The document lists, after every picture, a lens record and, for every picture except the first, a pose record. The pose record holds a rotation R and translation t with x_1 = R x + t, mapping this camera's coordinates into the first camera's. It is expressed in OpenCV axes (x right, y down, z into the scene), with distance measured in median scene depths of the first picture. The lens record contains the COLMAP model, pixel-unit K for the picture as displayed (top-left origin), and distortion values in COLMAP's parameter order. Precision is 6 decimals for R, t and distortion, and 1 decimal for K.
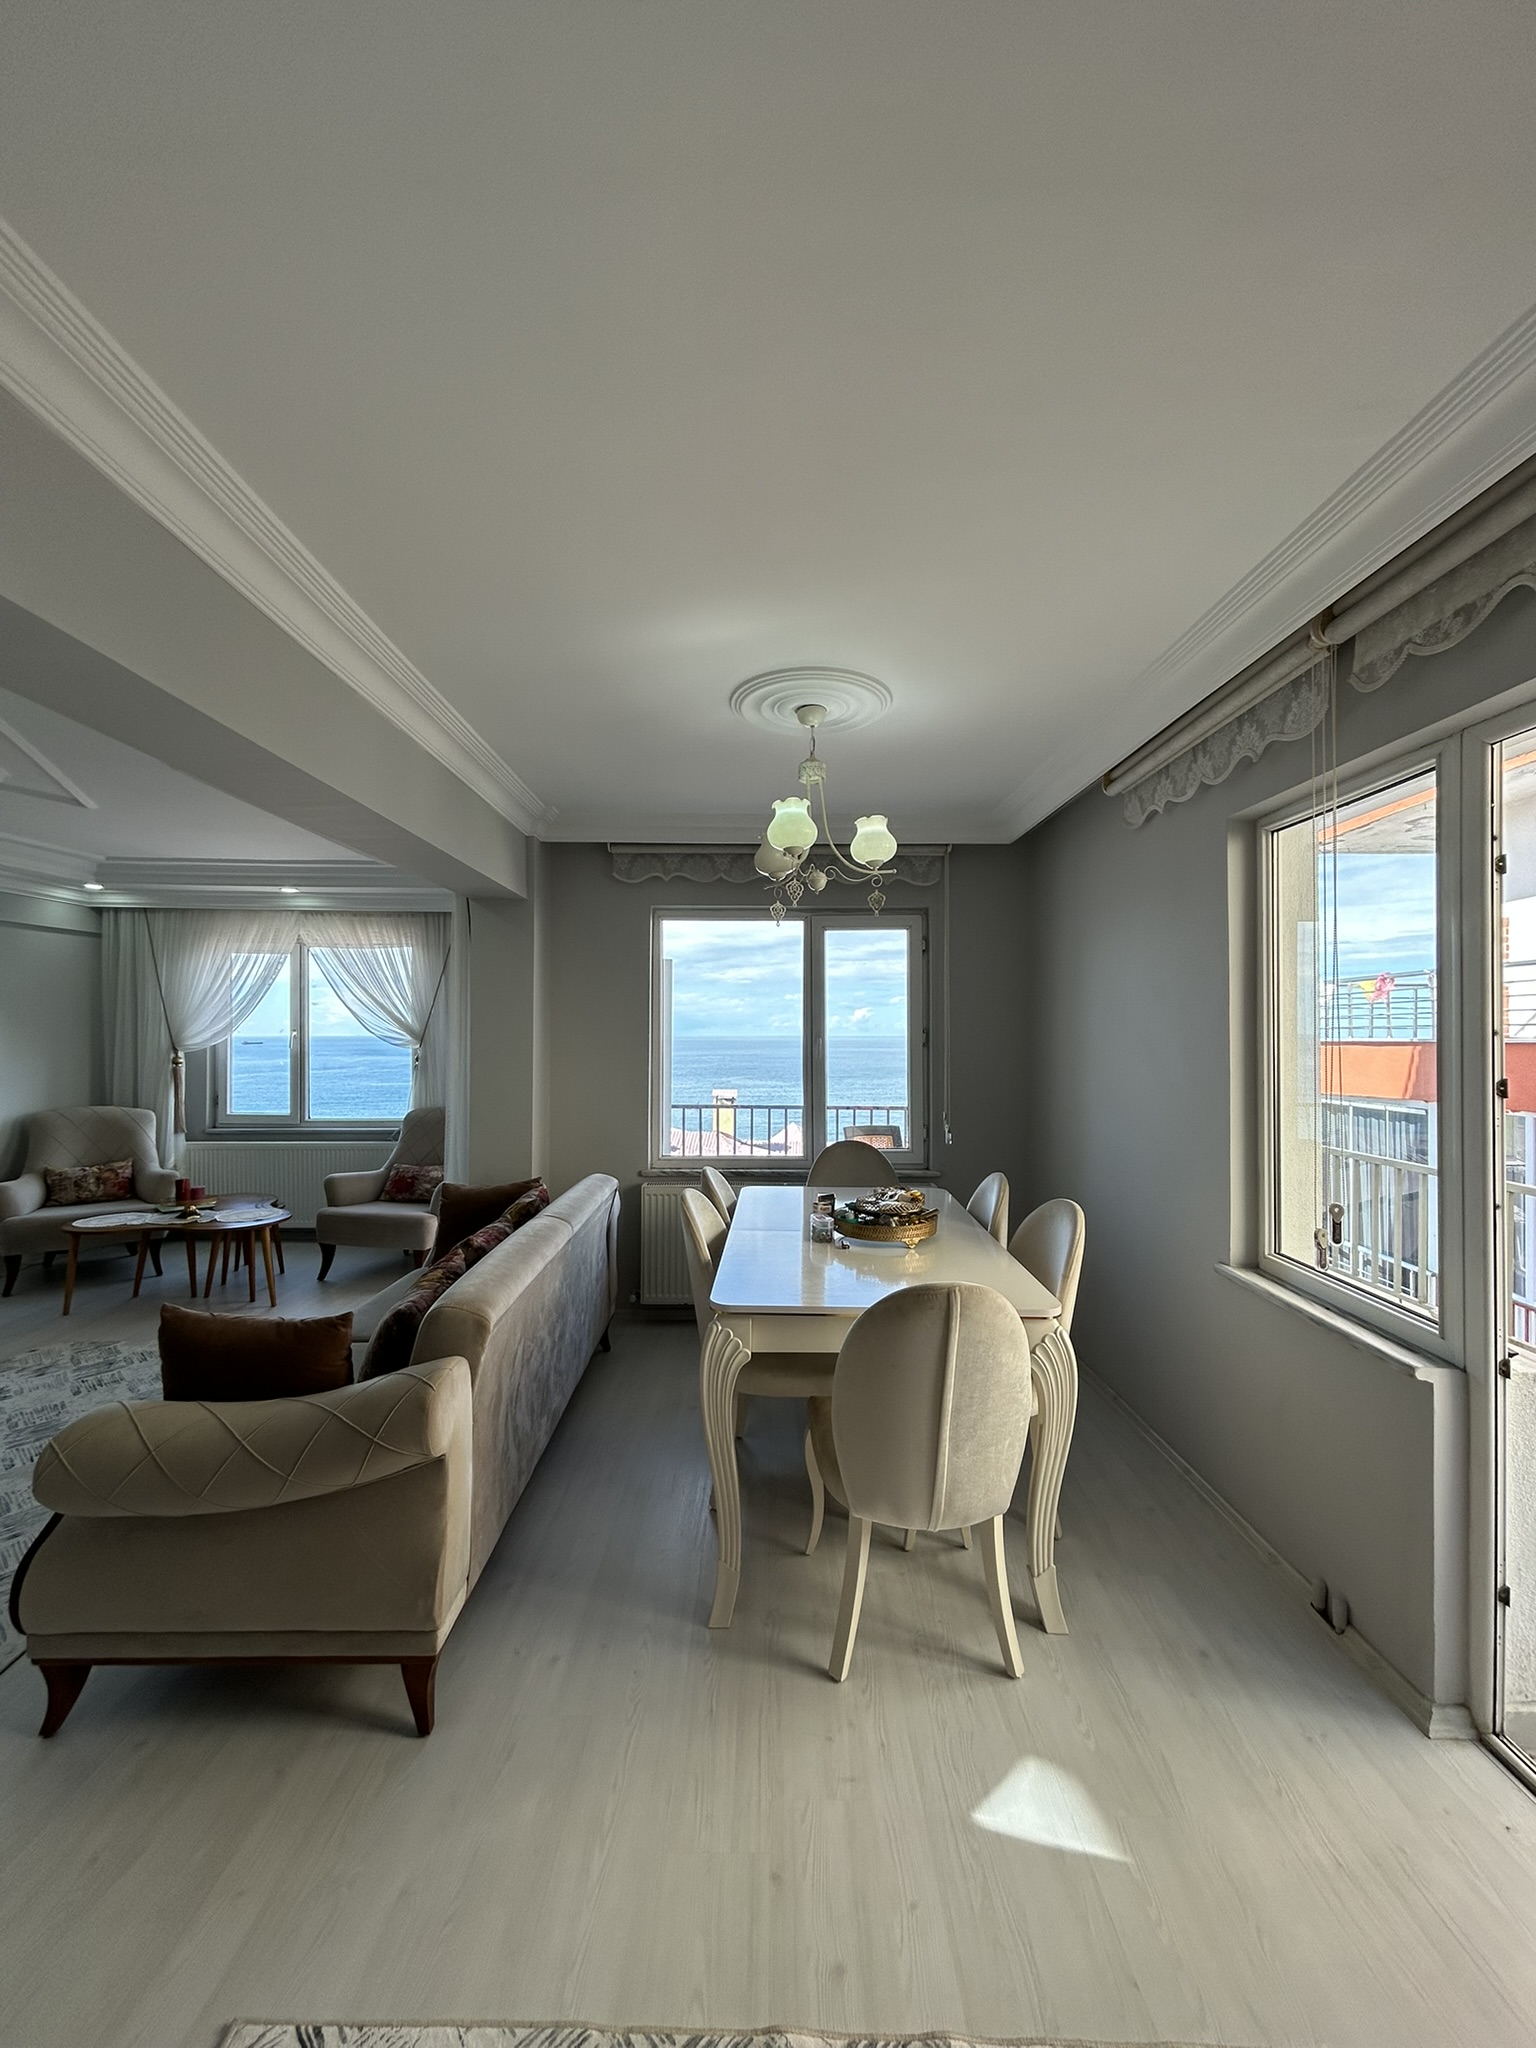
lens RADIAL K [[821.7, 0, 766.0], [0, 821.7, 1025.9], [0, 0, 1]] dist [-0.003948, 0.002252]
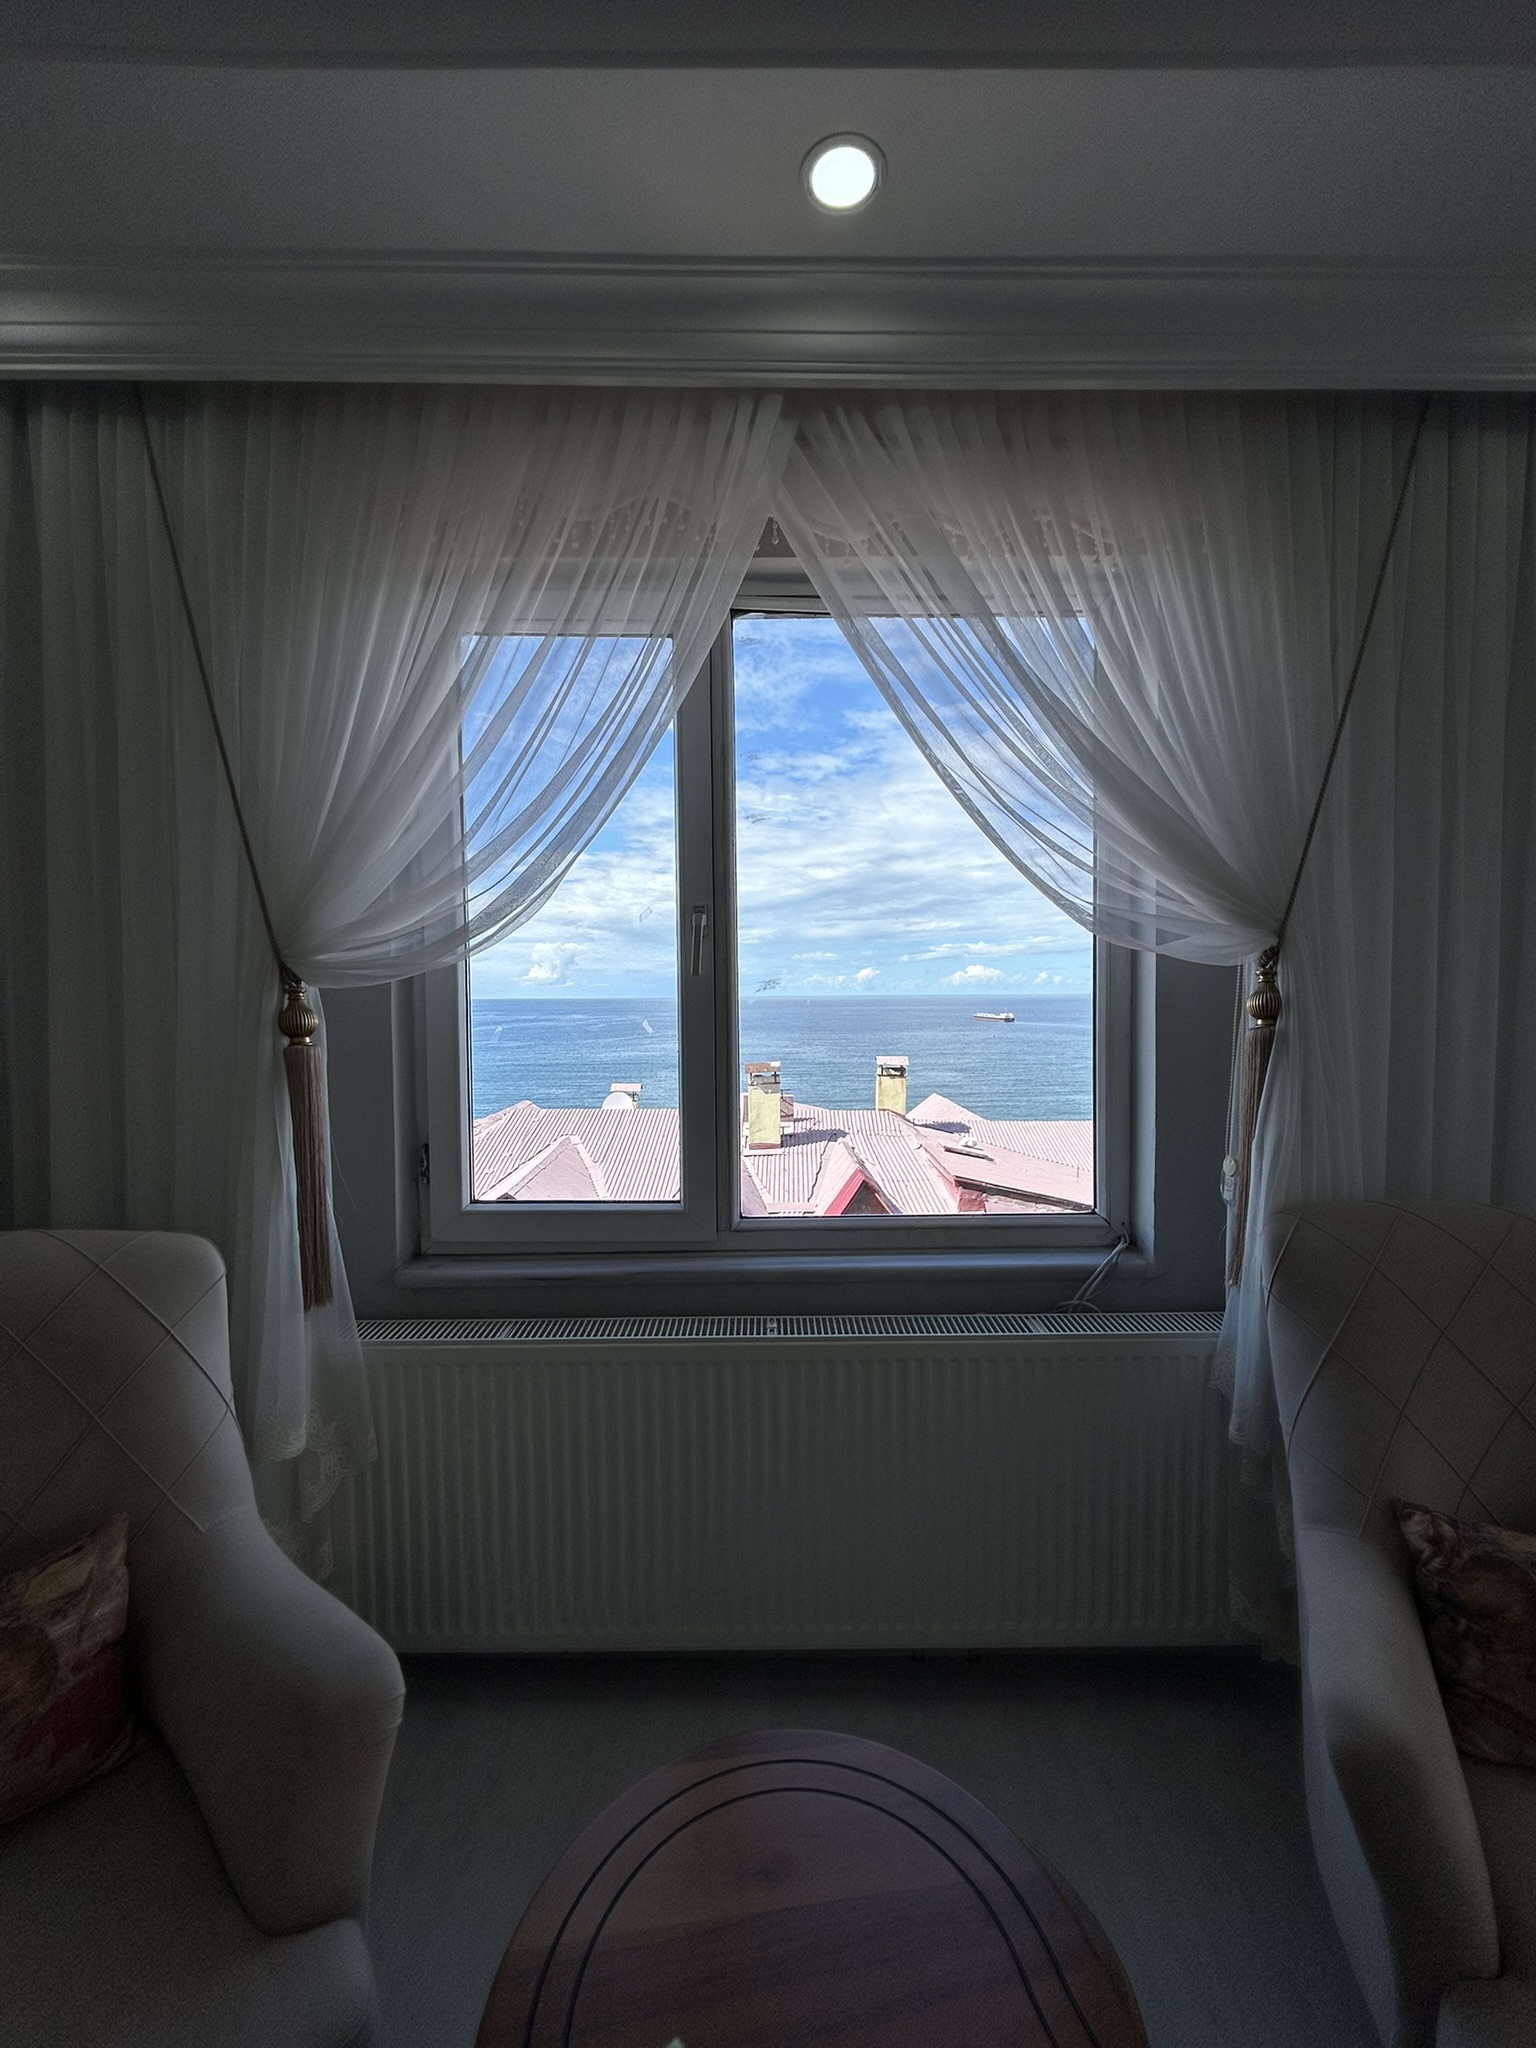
lens RADIAL K [[821.7, 0, 771.2], [0, 821.7, 1021.0], [0, 0, 1]] dist [-0.003948, 0.002252]
pose [[0.999922, -0.012242, -0.002305, -0.609059], [0.012328, 0.999042, 0.041990, 0.035832], [0.001789, -0.042015, 0.999115, 0.798579]]
